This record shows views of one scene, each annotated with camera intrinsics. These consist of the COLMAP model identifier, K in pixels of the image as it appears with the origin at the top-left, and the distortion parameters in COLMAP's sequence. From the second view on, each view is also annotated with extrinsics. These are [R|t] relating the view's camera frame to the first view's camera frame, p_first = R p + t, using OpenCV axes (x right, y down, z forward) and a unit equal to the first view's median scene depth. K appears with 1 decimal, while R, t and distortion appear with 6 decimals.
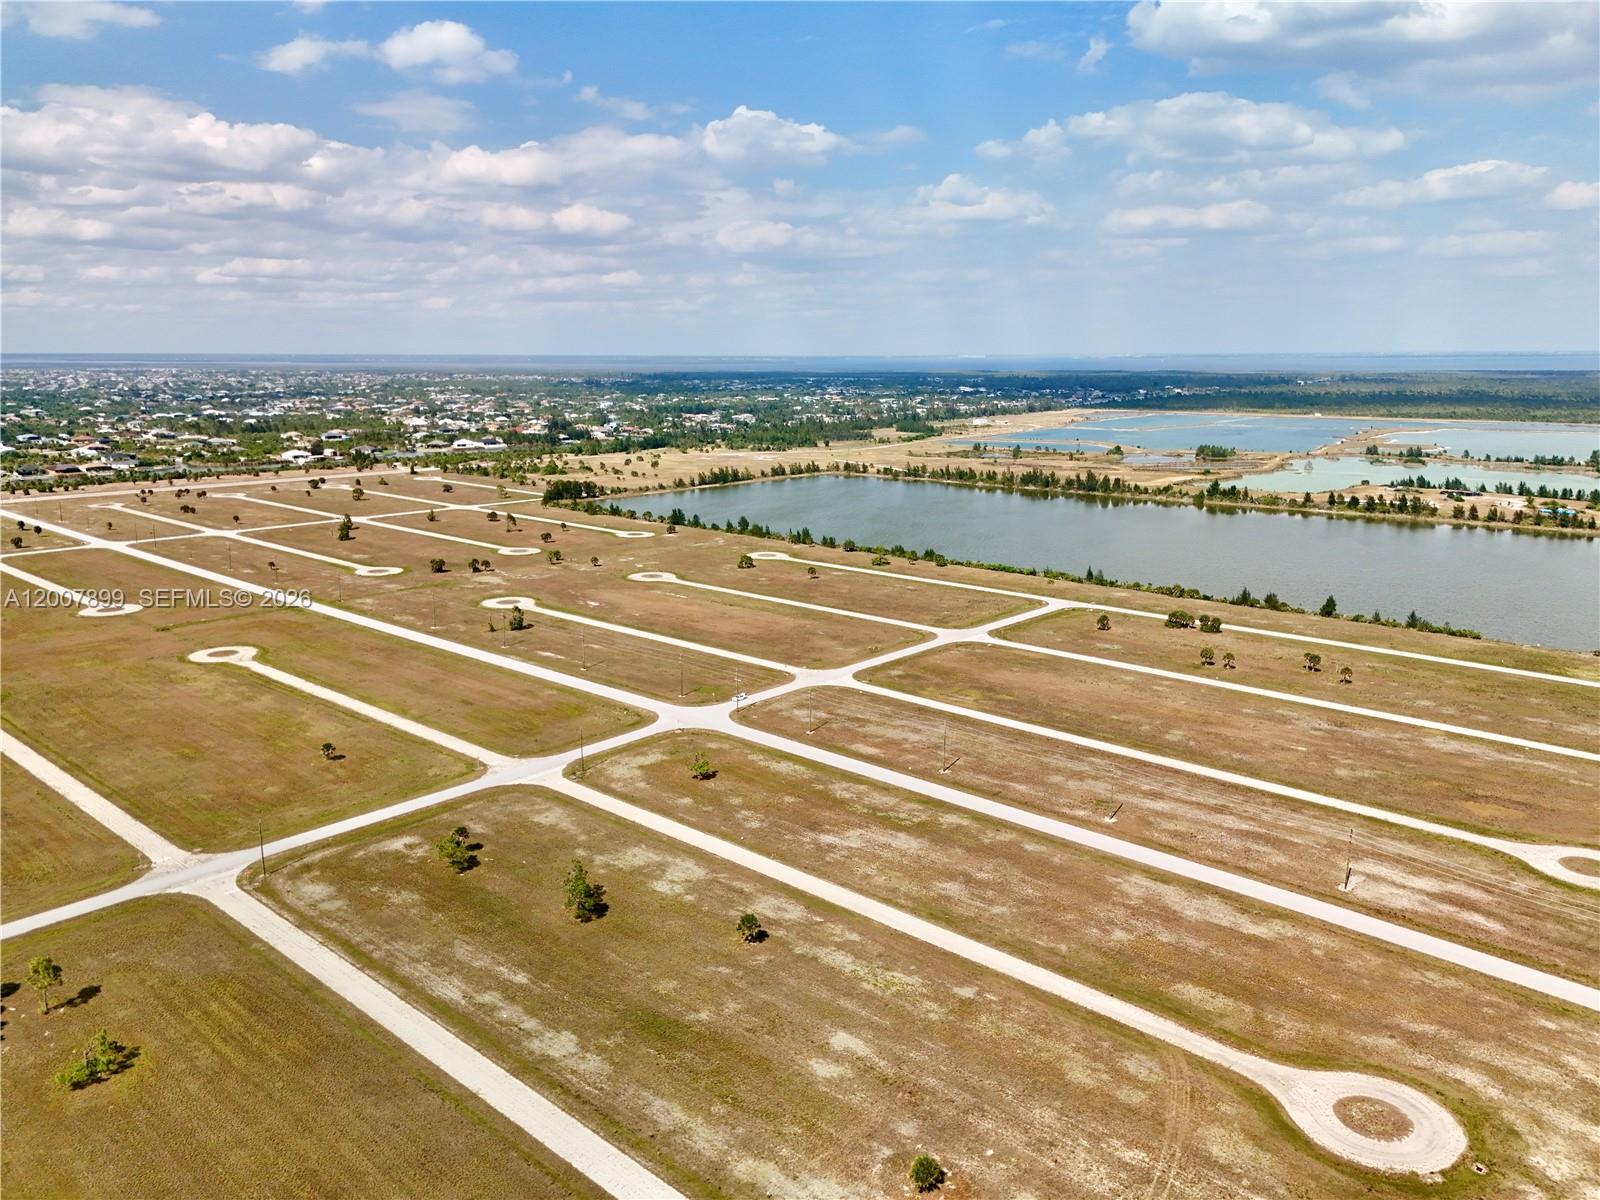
lens RADIAL K [[1172.6, 0, 804.4], [0, 1172.6, 601.1], [0, 0, 1]] dist [0.081086, -0.086507]
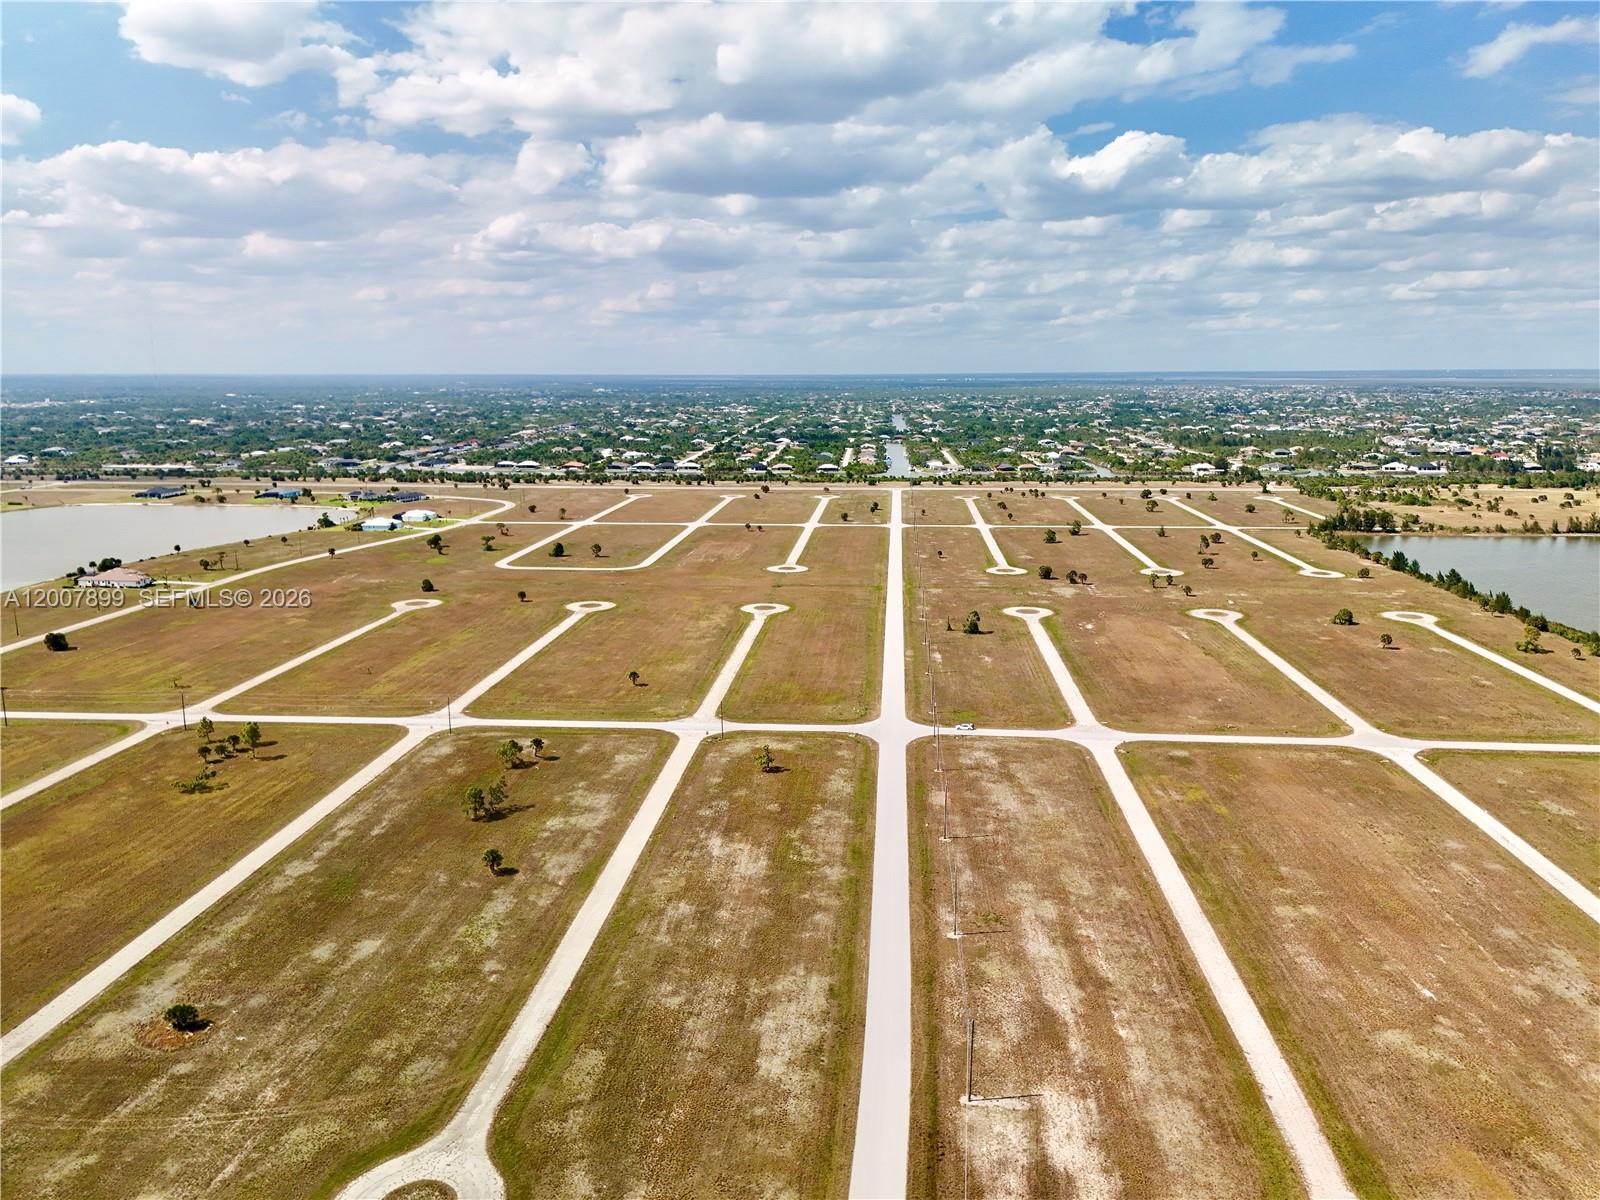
lens RADIAL K [[1172.6, 0, 804.4], [0, 1172.6, 601.1], [0, 0, 1]] dist [0.081086, -0.086507]
pose [[0.610021, 0.153228, -0.777429, 0.623586], [-0.163378, 0.984366, 0.065818, -0.063780], [0.775360, 0.086865, 0.625517, 0.297764]]
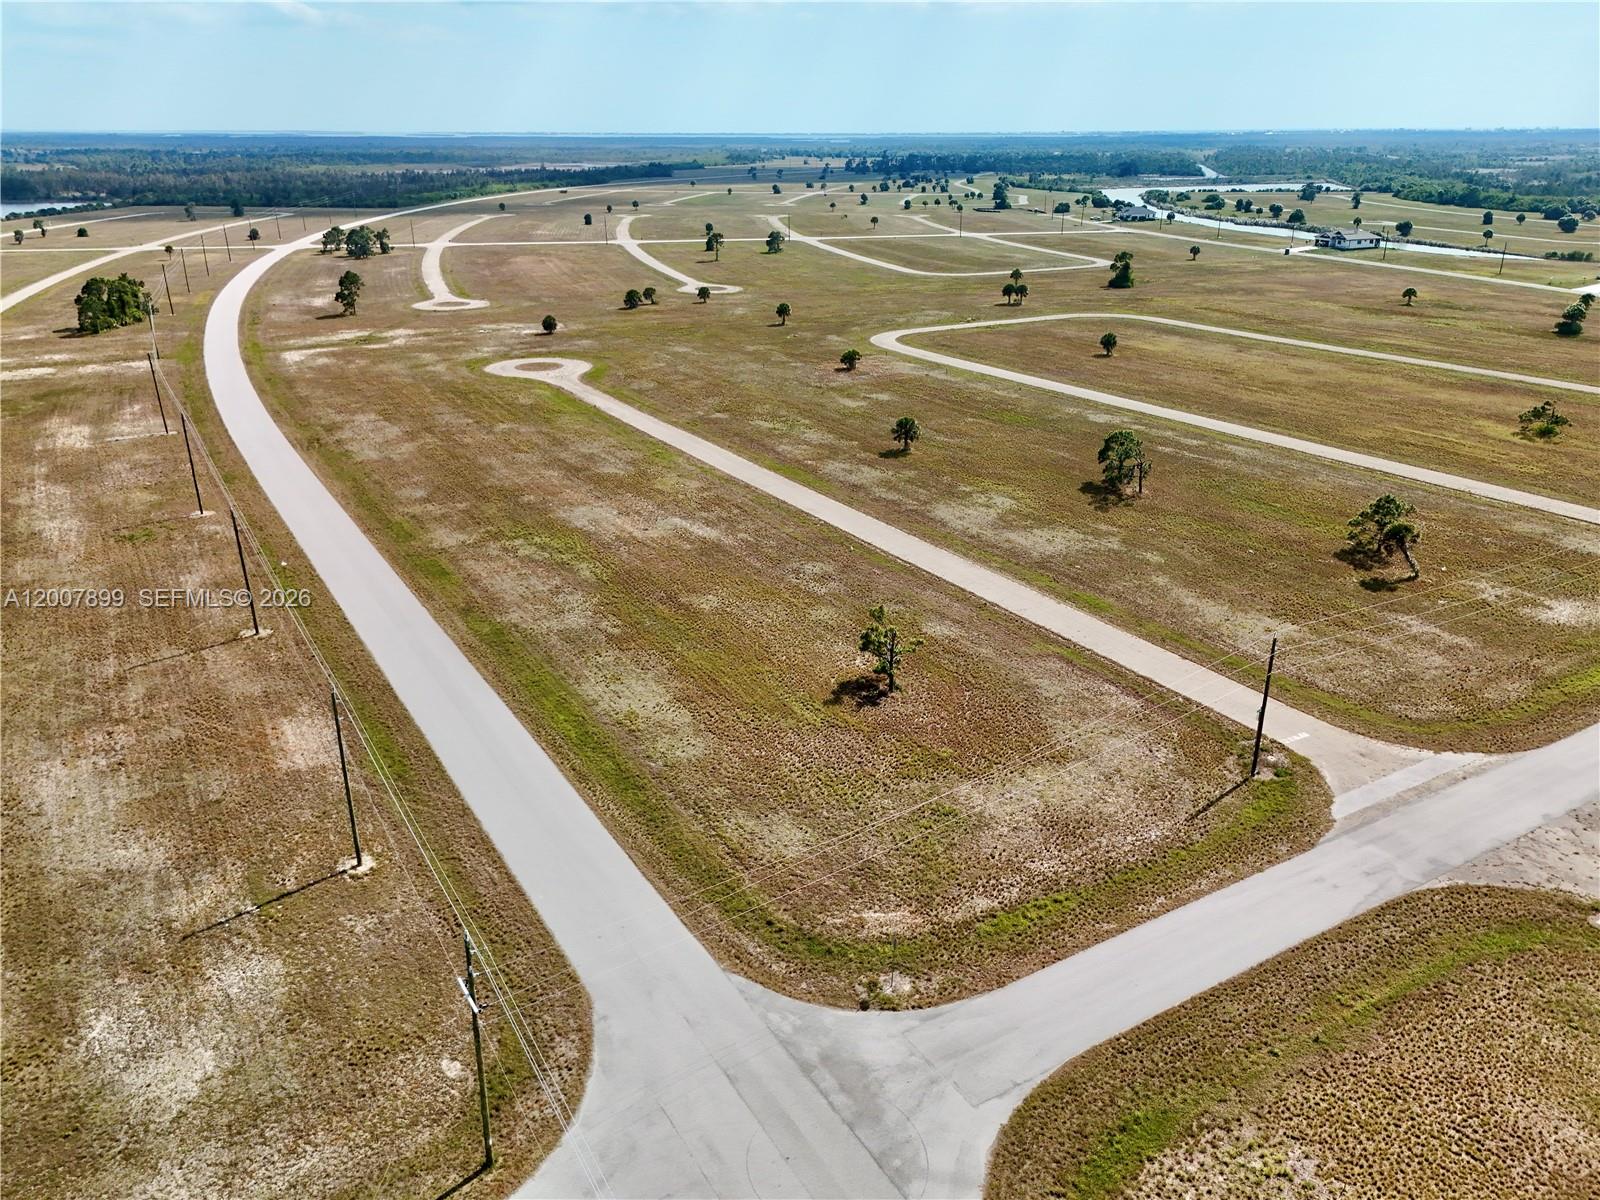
lens RADIAL K [[1159.5, 0, 807.0], [0, 1159.5, 636.4], [0, 0, 1]] dist [0.066059, -0.061580]
pose [[-0.957699, -0.111412, 0.265330, -0.133950], [0.063102, 0.818273, 0.571356, -0.053490], [-0.280768, 0.563930, -0.776629, 1.079837]]
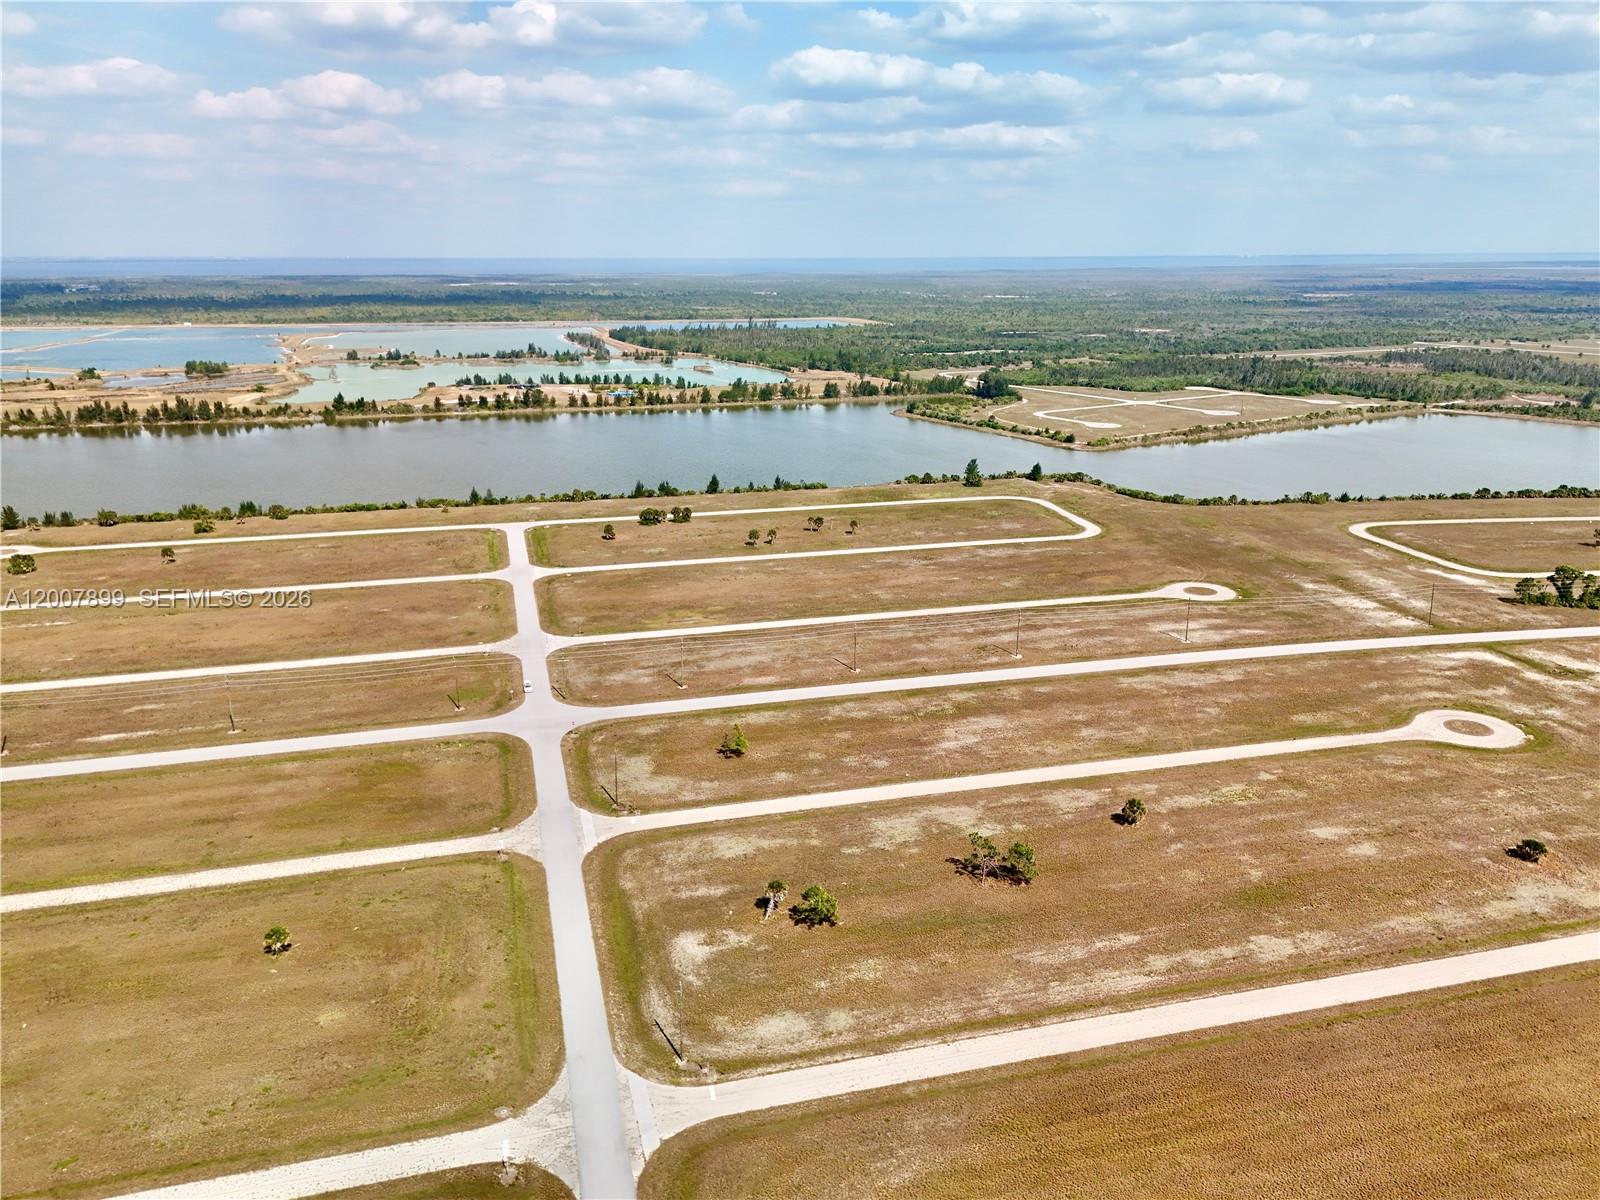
lens RADIAL K [[1172.6, 0, 804.4], [0, 1172.6, 601.1], [0, 0, 1]] dist [0.081086, -0.086507]
pose [[0.543798, -0.237038, 0.805045, -0.621889], [0.176423, 0.970134, 0.166475, -0.081126], [-0.820463, 0.051500, 0.569376, 0.388404]]
